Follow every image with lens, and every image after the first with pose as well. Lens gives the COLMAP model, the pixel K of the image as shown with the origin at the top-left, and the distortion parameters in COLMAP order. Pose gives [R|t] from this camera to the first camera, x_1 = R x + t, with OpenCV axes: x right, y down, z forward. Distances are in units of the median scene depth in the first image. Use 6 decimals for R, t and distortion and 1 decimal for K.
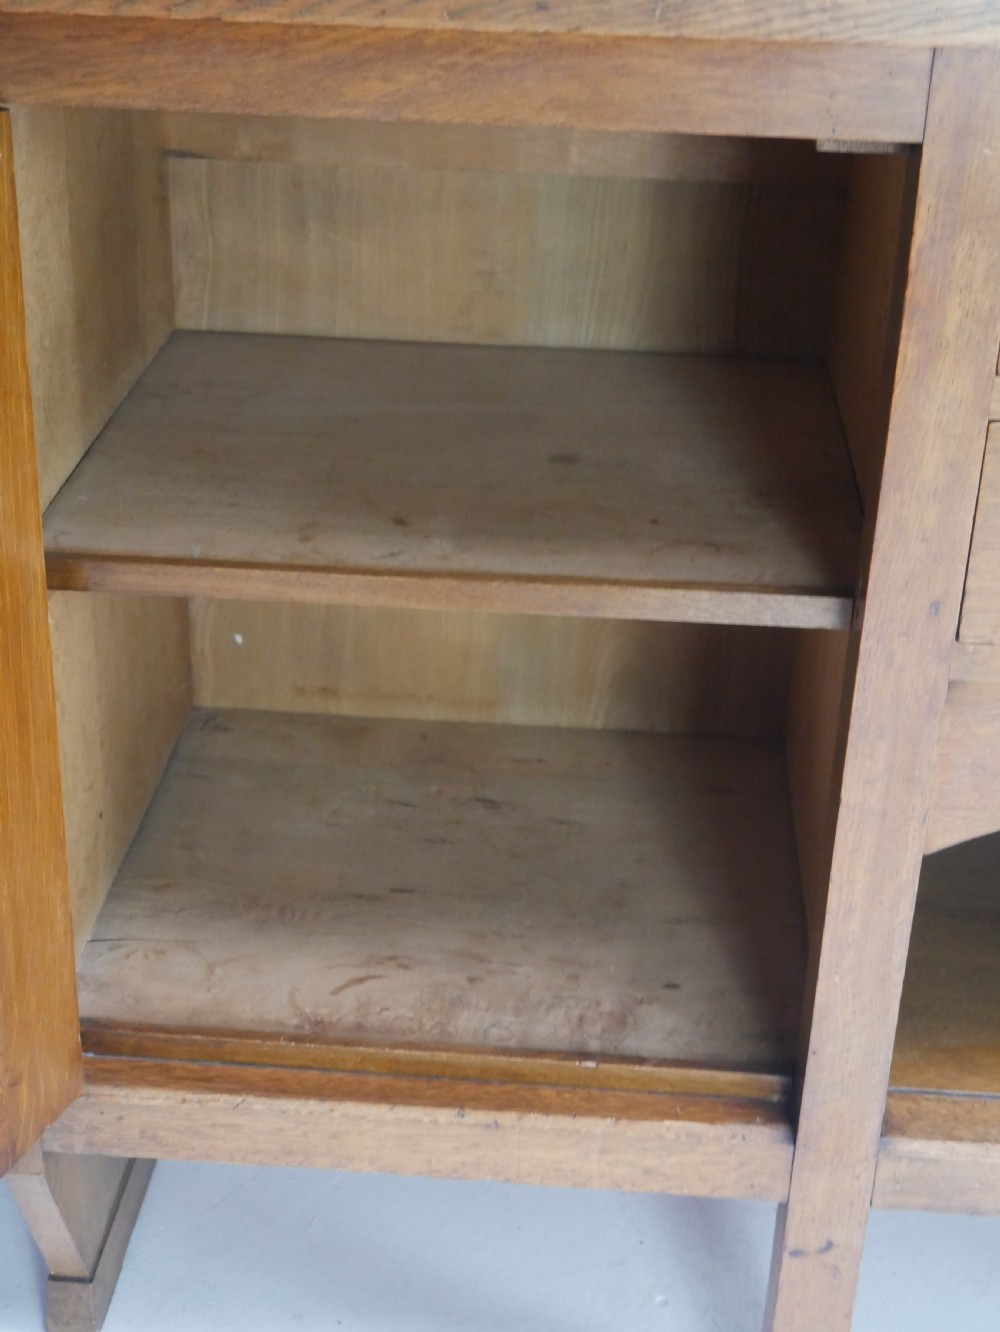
lens RADIAL K [[1961.0, 0, 500.0], [0, 1961.0, 666.0], [0, 0, 1]] dist [0.000000, -0.118099]
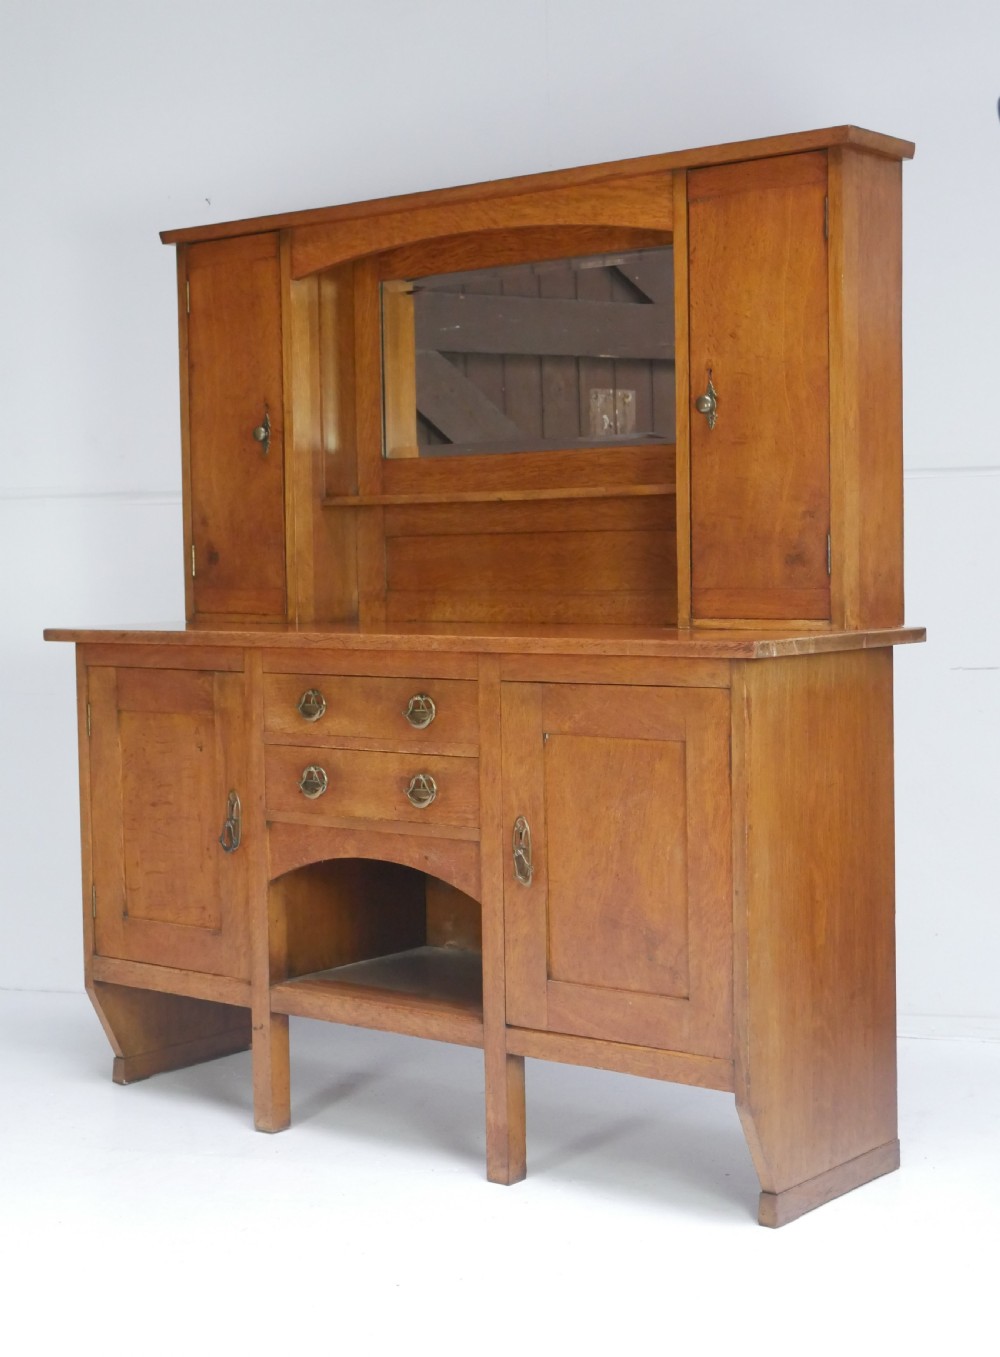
lens RADIAL K [[2061.3, 0, 500.0], [0, 2061.3, 678.5], [0, 0, 1]] dist [0.024770, 0.018206]
pose [[0.810660, -0.009981, -0.585433, 2.481631], [-0.213785, 0.925779, -0.311815, 0.756689], [0.545093, 0.377933, 0.748358, -1.480039]]
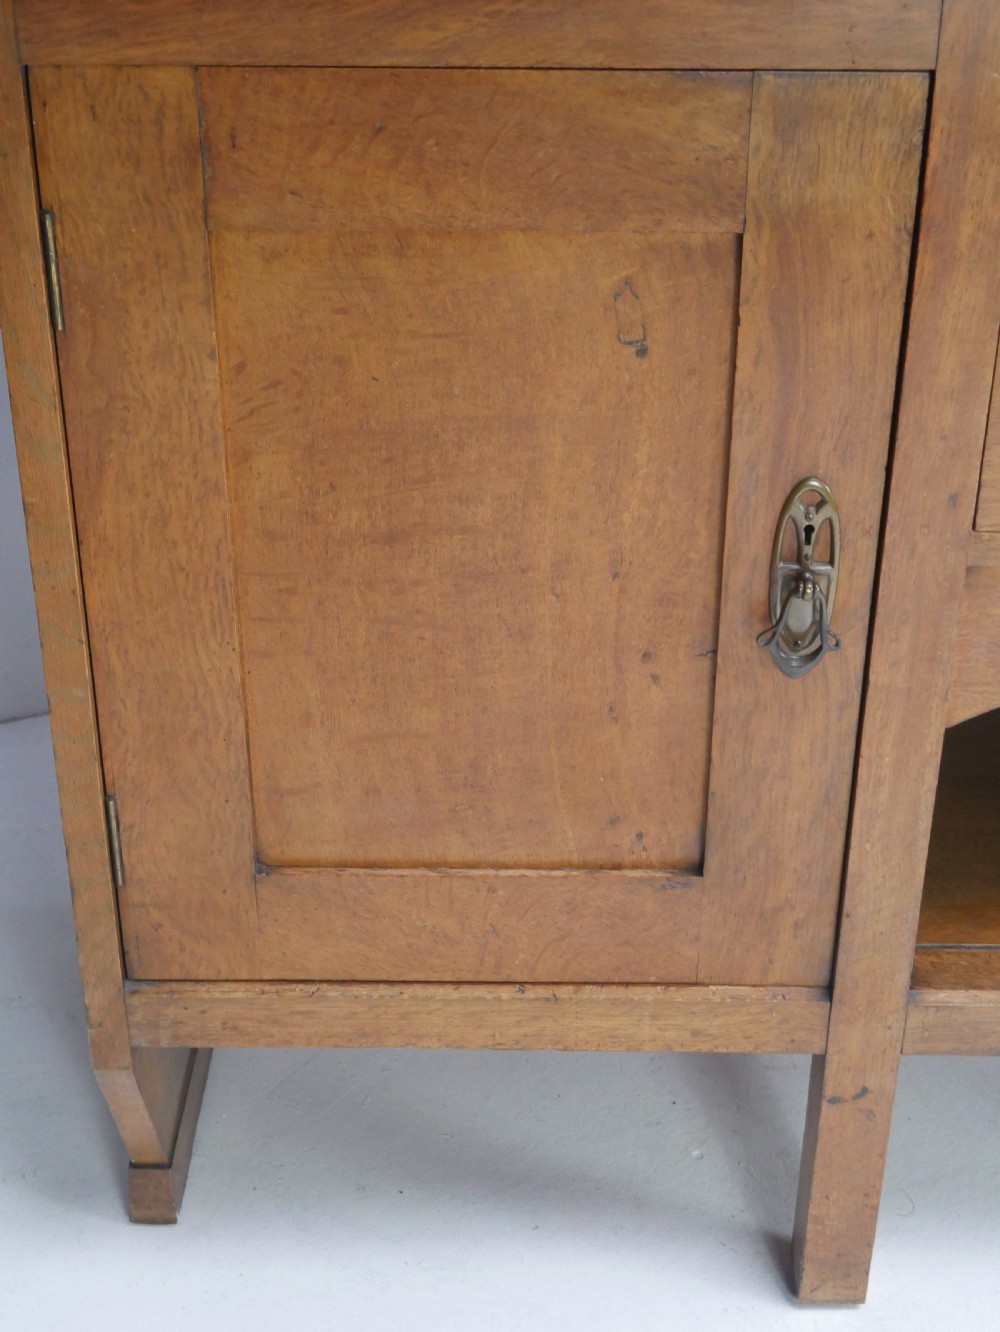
lens RADIAL K [[1961.0, 0, 500.0], [0, 1961.0, 666.0], [0, 0, 1]] dist [0.000000, -0.118099]
pose [[0.998136, -0.049505, 0.035698, -0.062648], [0.047512, 0.997373, 0.054675, -0.008404], [-0.038311, -0.052877, 0.997866, -0.065535]]
